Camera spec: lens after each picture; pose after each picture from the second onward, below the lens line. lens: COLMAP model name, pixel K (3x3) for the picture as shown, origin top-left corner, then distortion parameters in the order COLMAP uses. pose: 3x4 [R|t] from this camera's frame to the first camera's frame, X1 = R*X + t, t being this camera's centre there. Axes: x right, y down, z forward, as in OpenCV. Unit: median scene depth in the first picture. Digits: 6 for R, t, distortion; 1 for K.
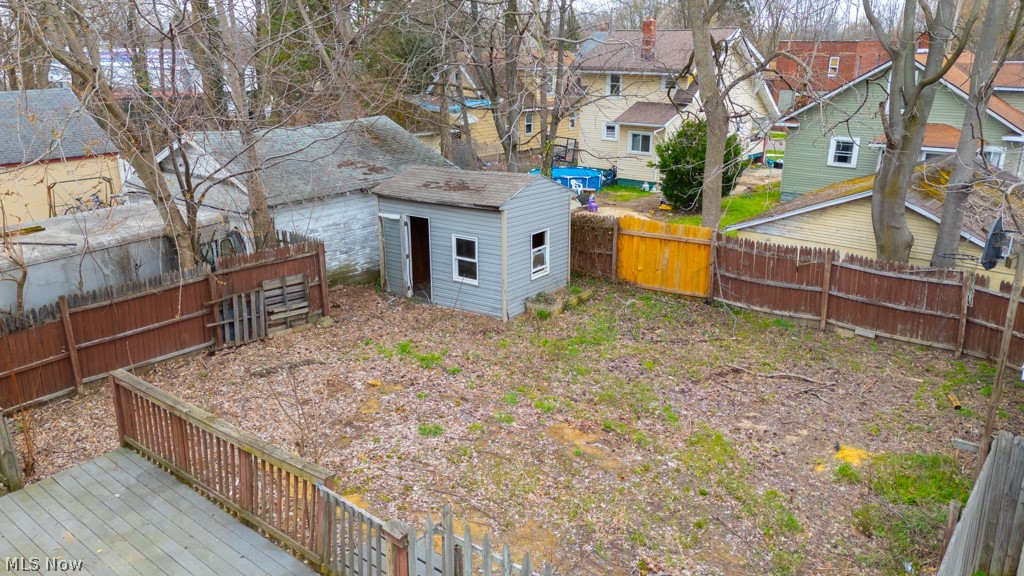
lens RADIAL K [[752.2, 0, 515.7], [0, 752.2, 286.8], [0, 0, 1]] dist [0.074052, -0.076255]
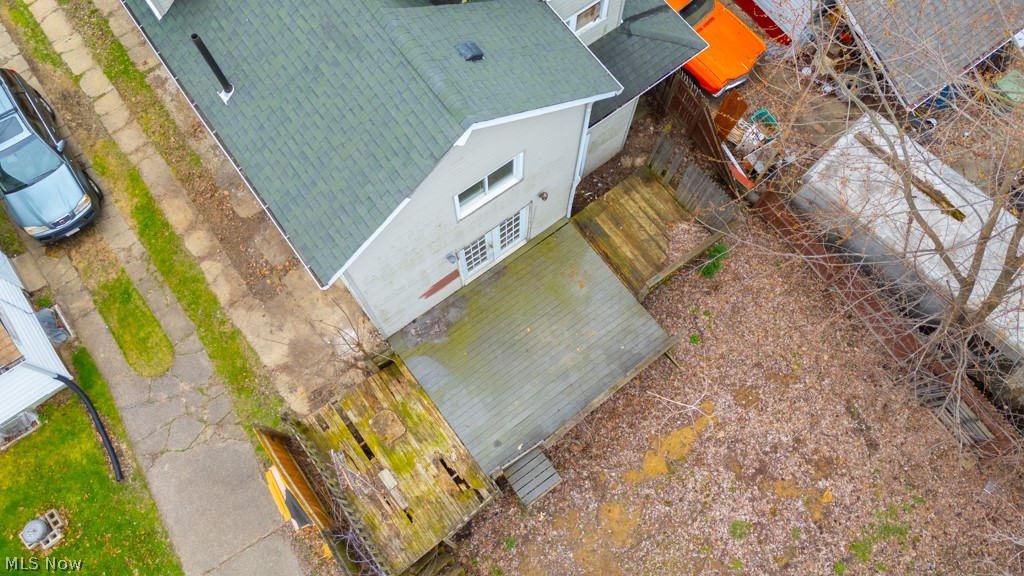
lens RADIAL K [[752.2, 0, 513.1], [0, 752.2, 287.2], [0, 0, 1]] dist [0.074052, -0.076255]
pose [[-0.257988, 0.913404, -0.314857, 0.023087], [-0.302454, 0.233155, 0.924208, -0.949139], [0.917586, 0.333664, 0.216112, 0.154514]]
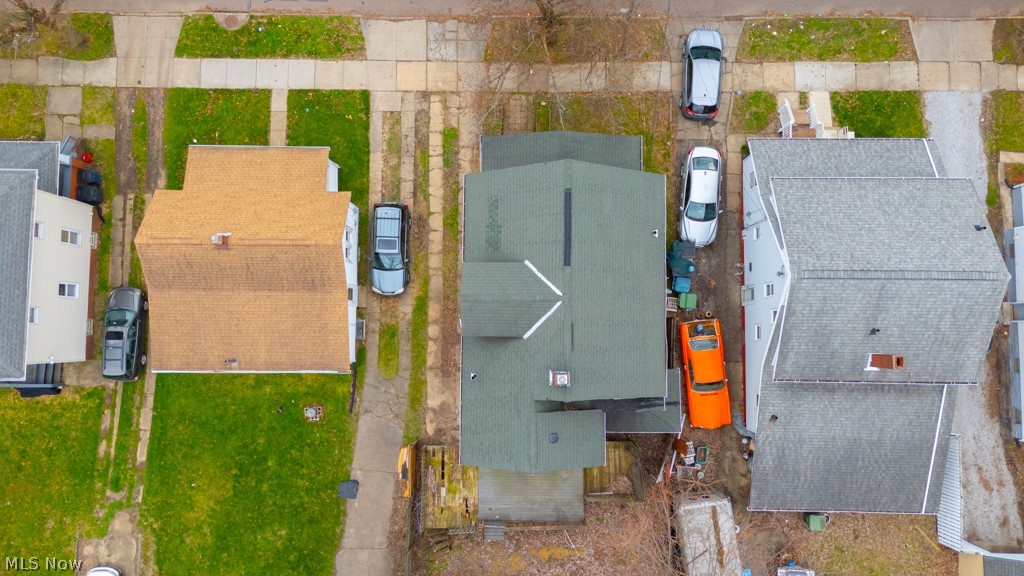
lens RADIAL K [[752.2, 0, 514.7], [0, 752.2, 286.2], [0, 0, 1]] dist [0.074052, -0.076255]
pose [[-0.784740, 0.618515, -0.040271, -0.571148], [-0.189822, -0.177970, 0.965554, -2.257067], [0.590043, 0.765353, 0.257068, -0.777504]]
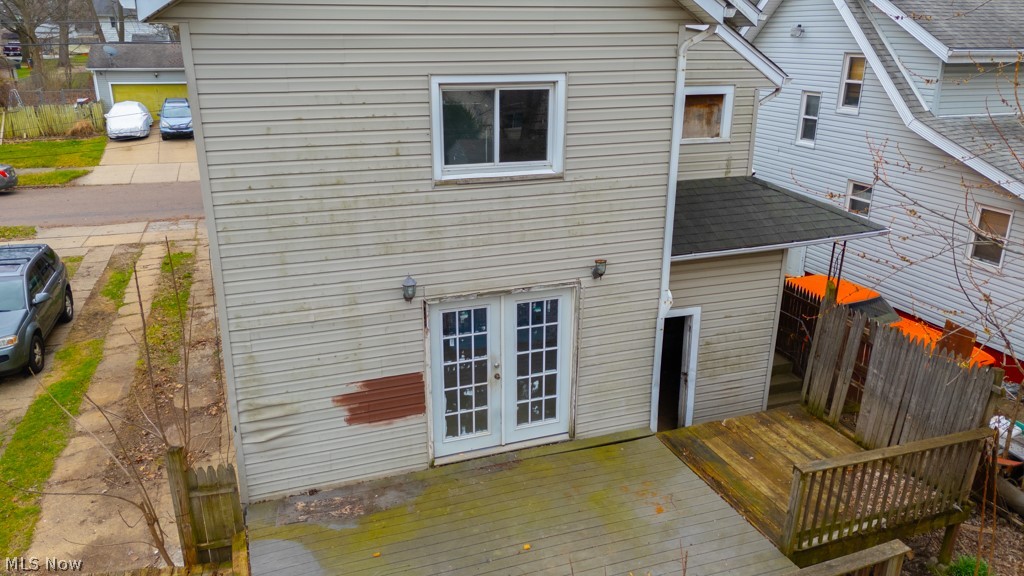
lens RADIAL K [[752.2, 0, 513.7], [0, 752.2, 285.8], [0, 0, 1]] dist [0.074052, -0.076255]
pose [[-0.524480, 0.263380, -0.809662, 0.105737], [-0.269239, 0.850849, 0.451184, -0.205495], [0.807732, 0.454629, -0.375341, 0.591611]]
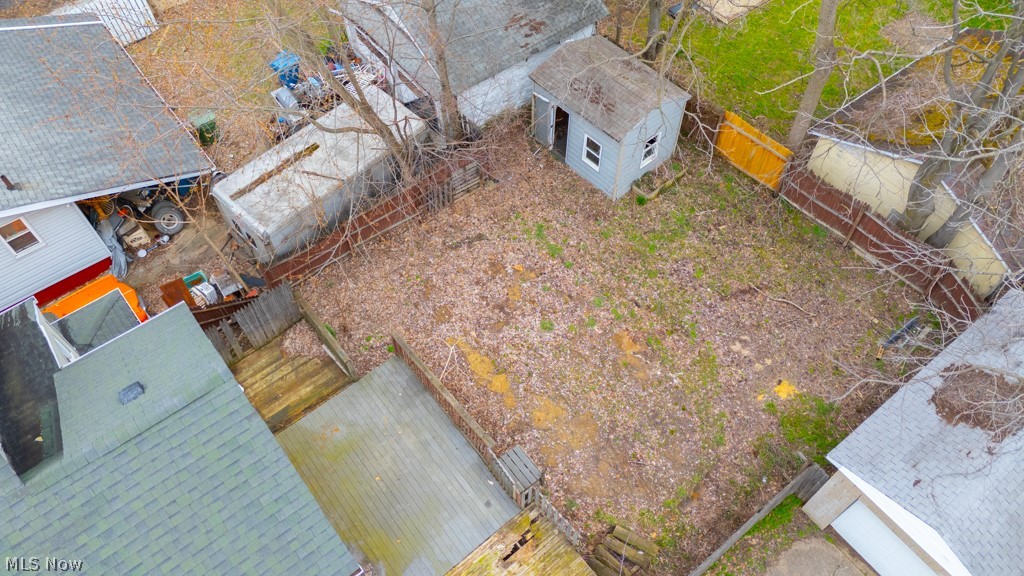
lens RADIAL K [[752.2, 0, 514.2], [0, 752.2, 285.7], [0, 0, 1]] dist [0.074052, -0.076255]
pose [[0.974821, 0.182245, -0.128497, 0.017753], [-0.066341, 0.787176, 0.613149, -0.839606], [0.212893, -0.589186, 0.779446, -0.285397]]
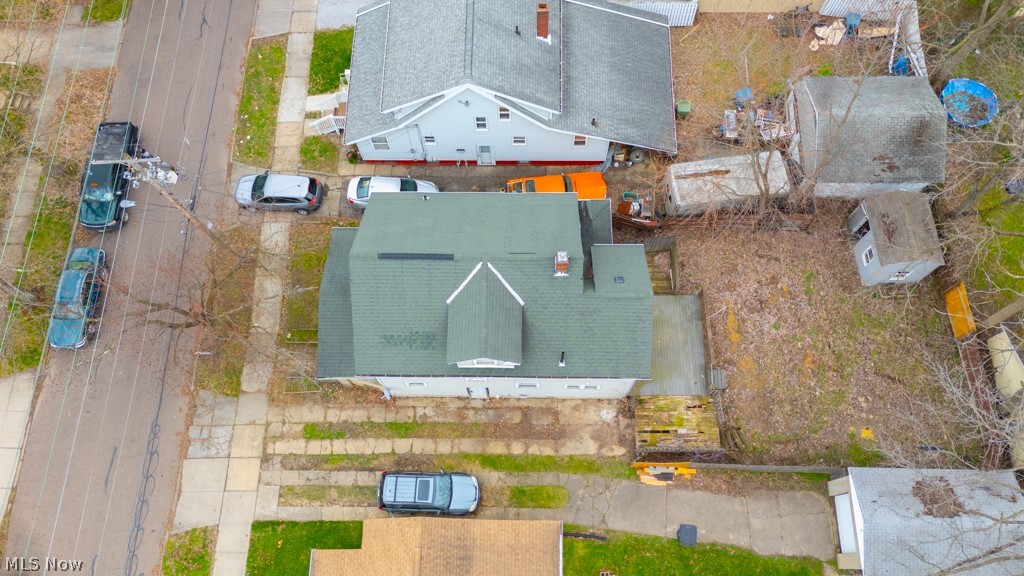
lens RADIAL K [[752.2, 0, 511.5], [0, 752.2, 286.6], [0, 0, 1]] dist [0.074052, -0.076255]
pose [[0.614766, 0.732521, -0.292361, 0.011583], [-0.222249, 0.516554, 0.826909, -2.031657], [0.756748, -0.443379, 0.480362, -1.161014]]
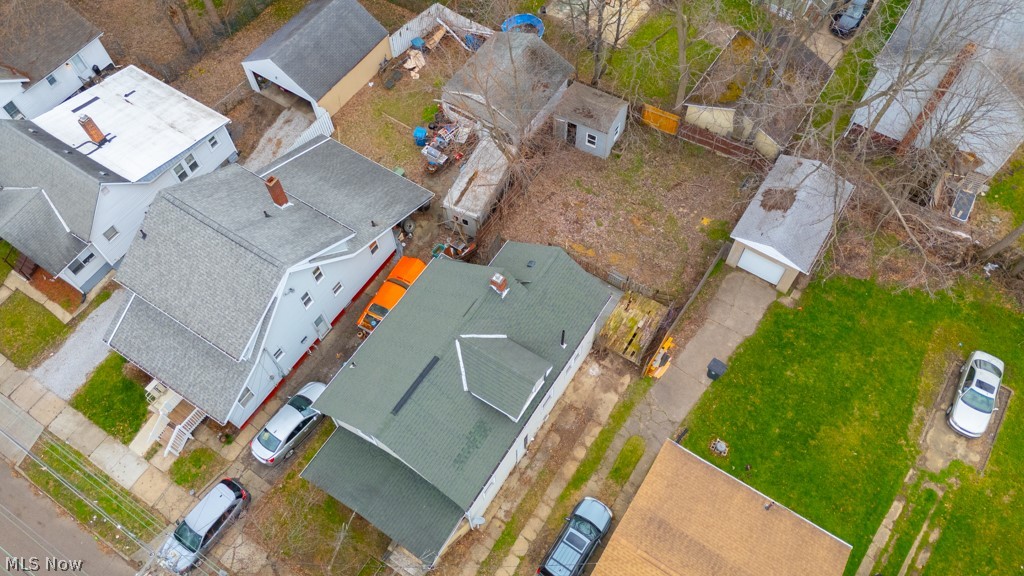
lens RADIAL K [[752.2, 0, 510.9], [0, 752.2, 287.7], [0, 0, 1]] dist [0.074052, -0.076255]
pose [[0.994992, -0.095339, 0.030035, -0.632065], [0.050791, 0.741008, 0.669572, -1.927031], [-0.086093, -0.664693, 0.742139, -1.811046]]
